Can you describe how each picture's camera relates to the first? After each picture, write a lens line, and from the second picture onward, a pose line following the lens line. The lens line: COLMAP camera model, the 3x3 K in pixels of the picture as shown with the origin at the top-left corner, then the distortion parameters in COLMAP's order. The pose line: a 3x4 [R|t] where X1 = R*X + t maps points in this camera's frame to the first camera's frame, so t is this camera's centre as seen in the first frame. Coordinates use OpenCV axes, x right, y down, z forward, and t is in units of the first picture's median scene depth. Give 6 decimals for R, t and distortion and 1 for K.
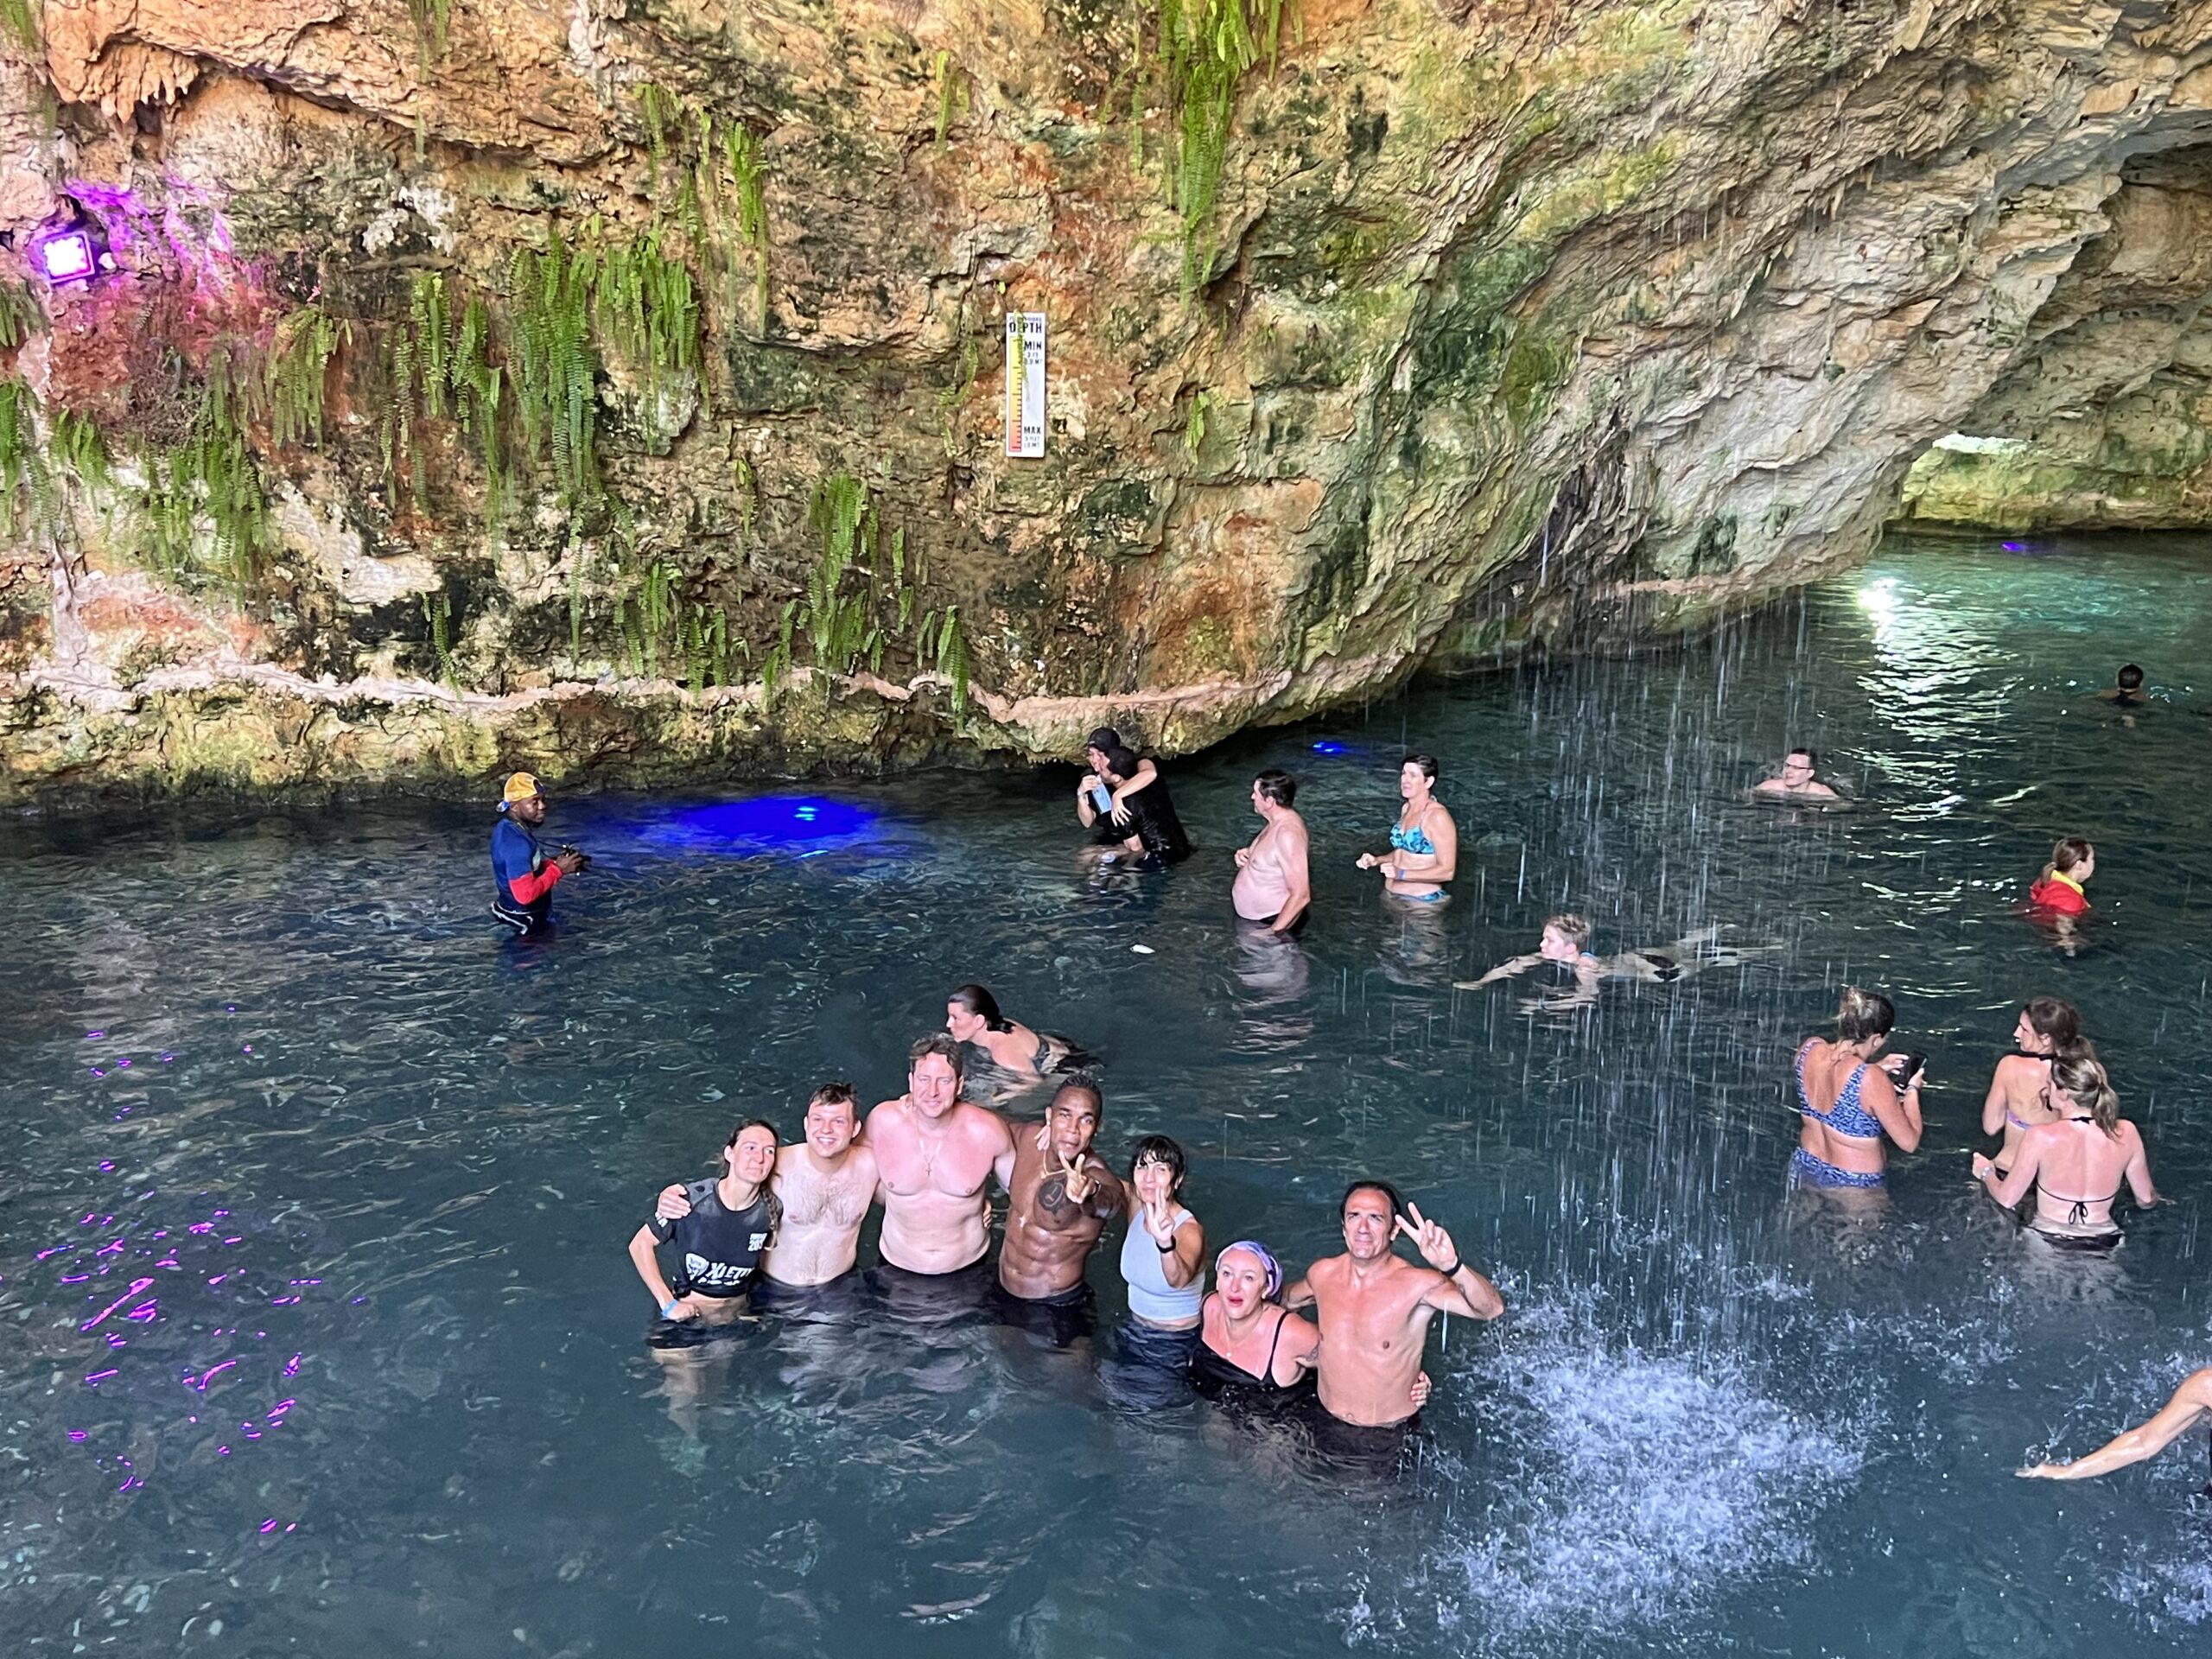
lens RADIAL K [[2366.2, 0, 1104.2], [0, 2366.2, 805.5], [0, 0, 1]] dist [0.235231, -0.790414]
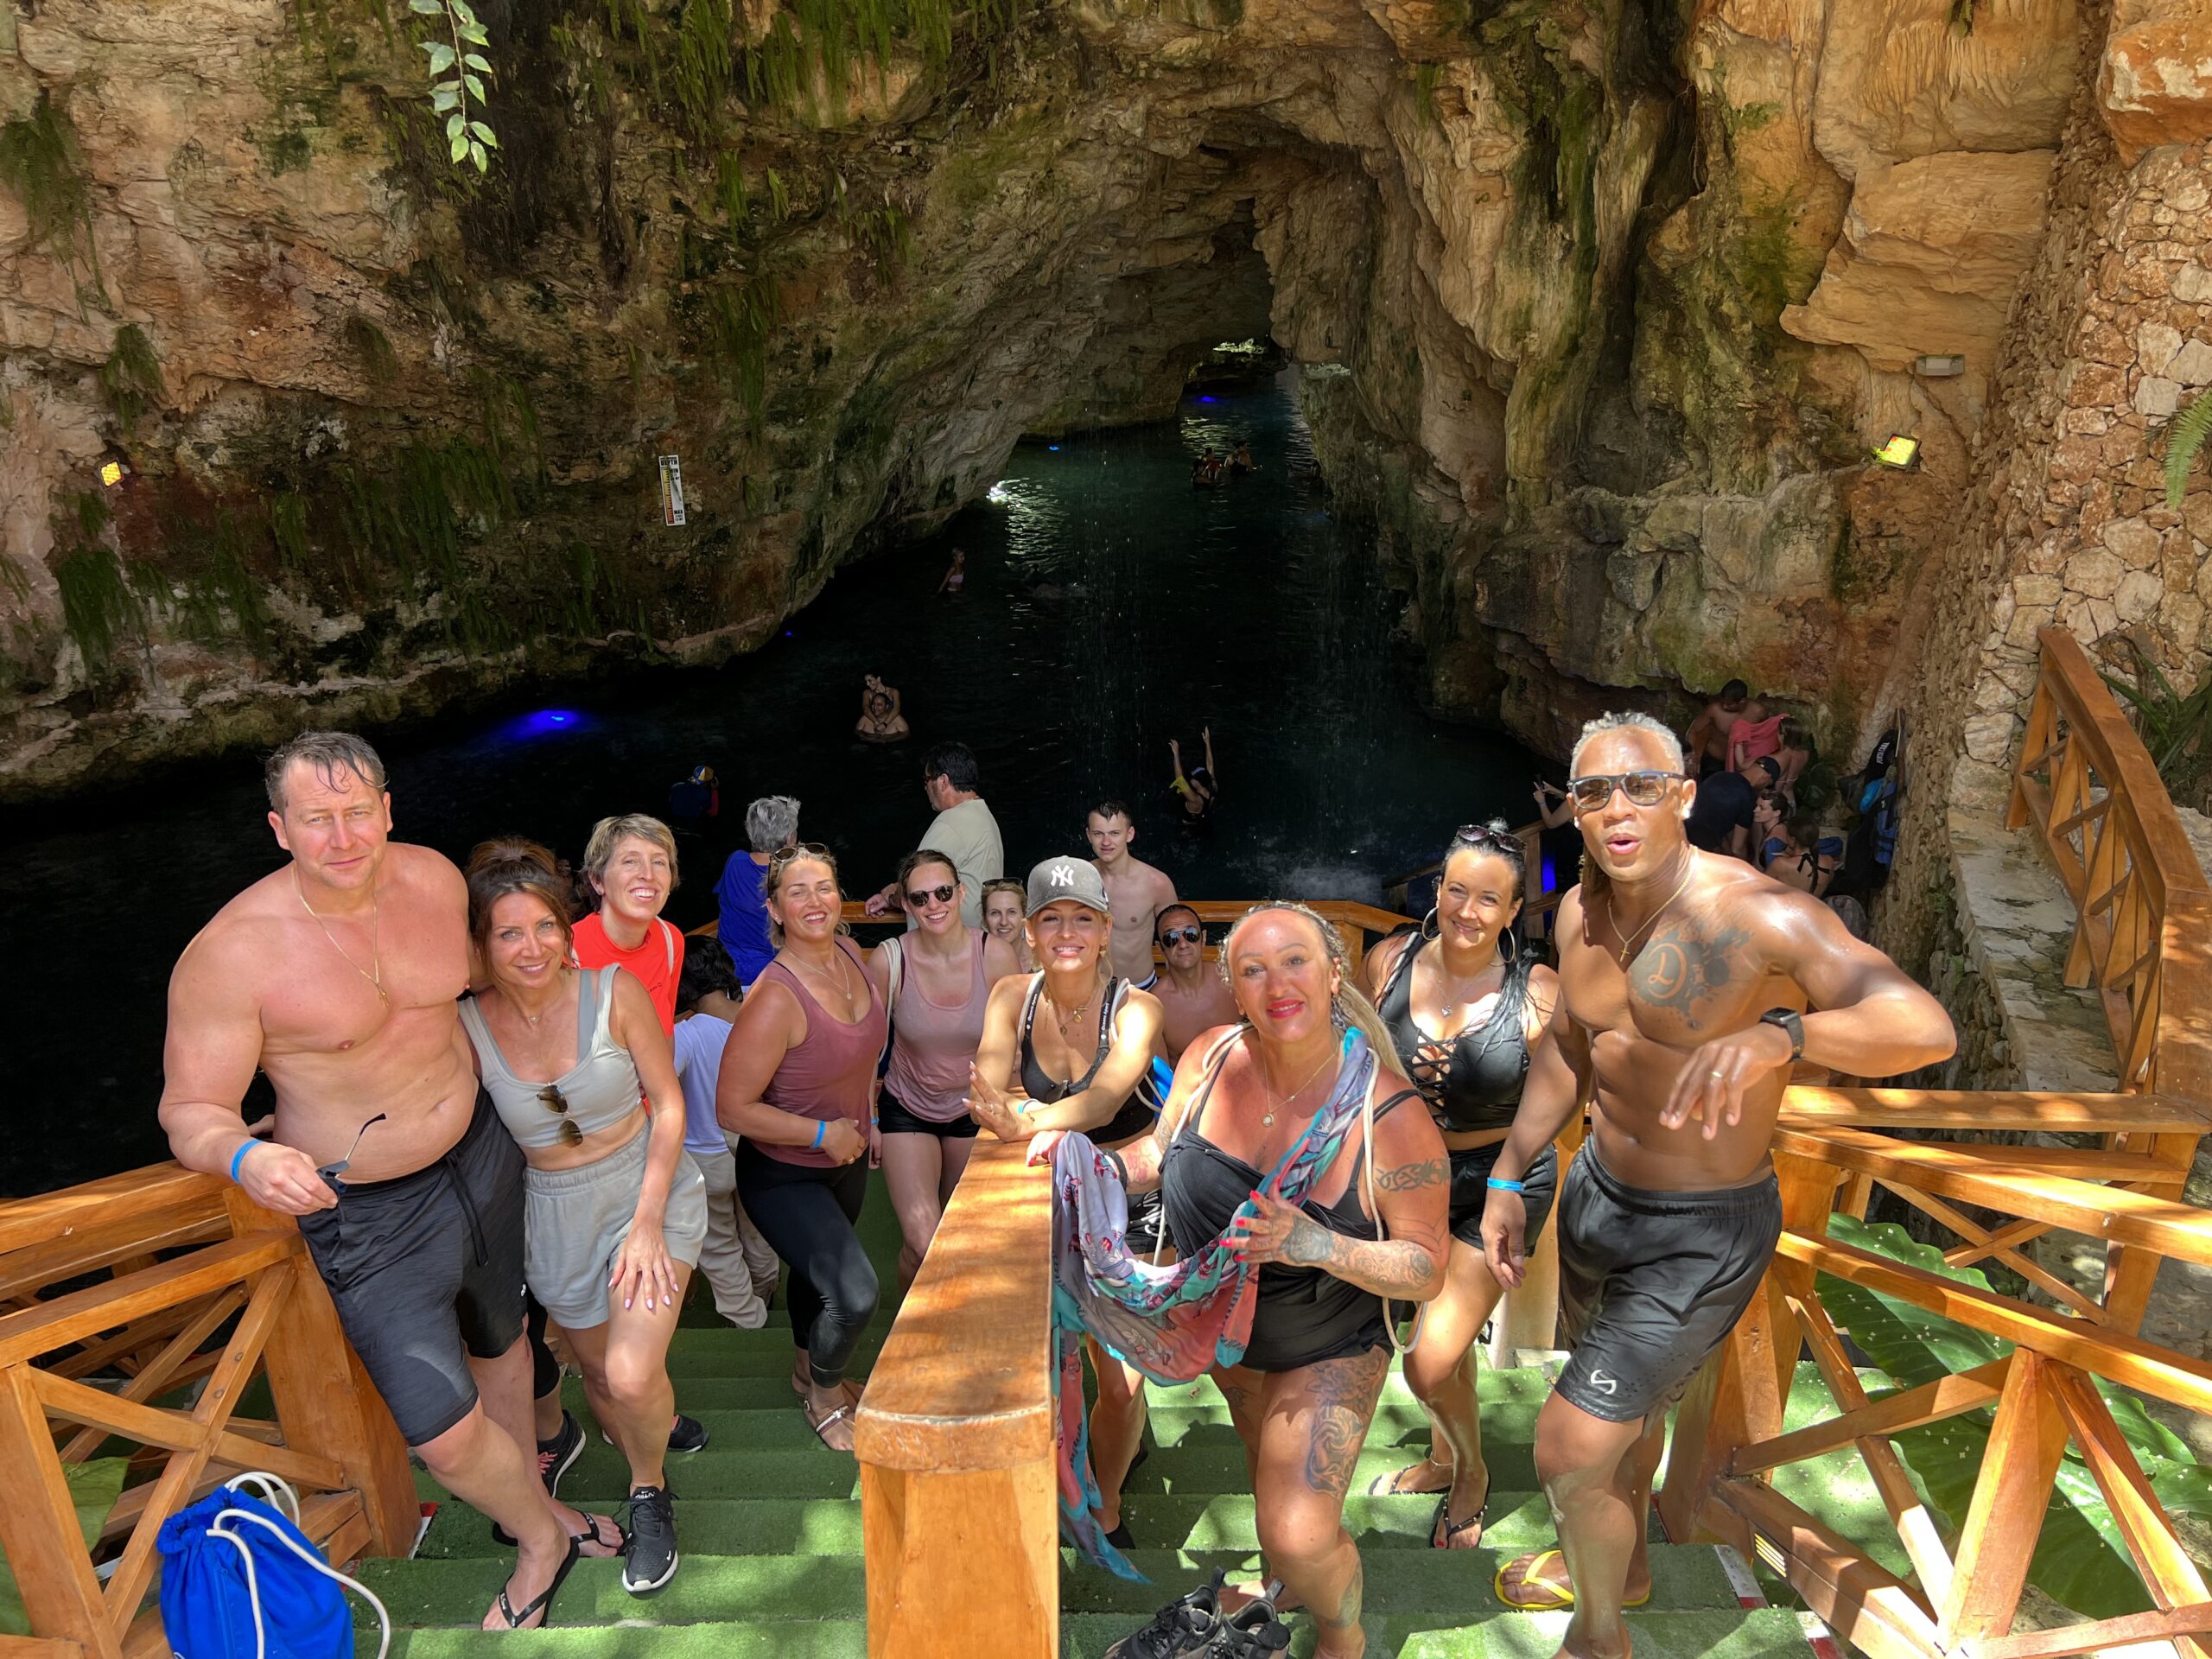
lens RADIAL K [[1696.5, 0, 1106.0], [0, 1696.5, 829.5], [0, 0, 1]] dist [0.030299, -0.014691]
pose [[0.900819, -0.187030, 0.391848, -0.298680], [0.119348, 0.974367, 0.190698, -0.119170], [-0.417470, -0.125018, 0.900050, -0.451552]]
